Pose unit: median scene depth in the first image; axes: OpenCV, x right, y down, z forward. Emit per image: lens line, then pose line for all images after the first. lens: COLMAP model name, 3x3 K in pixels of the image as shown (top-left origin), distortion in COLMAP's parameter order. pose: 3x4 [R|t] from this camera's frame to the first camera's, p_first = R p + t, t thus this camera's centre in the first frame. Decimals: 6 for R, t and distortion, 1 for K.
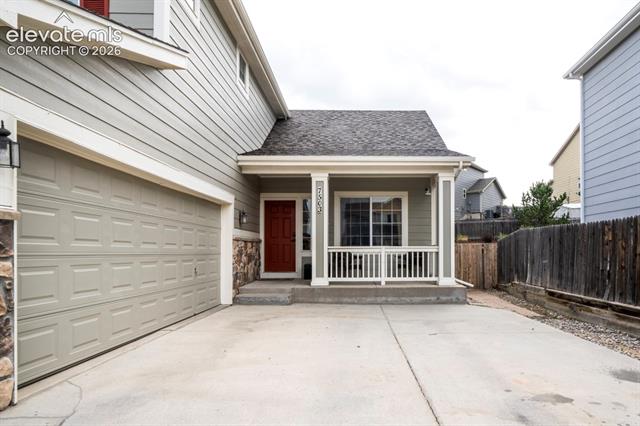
lens RADIAL K [[439.0, 0, 320.2], [0, 439.0, 247.3], [0, 0, 1]] dist [-0.003047, -0.000974]
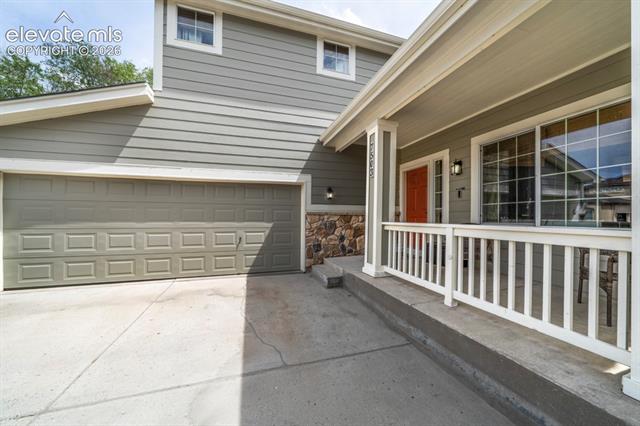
lens RADIAL K [[207.0, 0, 262.9], [0, 207.0, 224.9], [0, 0, 1]] dist [-0.031660, -0.000023]
pose [[0.323608, 0.010779, -0.946130, 0.259355], [0.011868, 0.999810, 0.015450, -0.000385], [0.946117, -0.016228, 0.323419, 0.707494]]
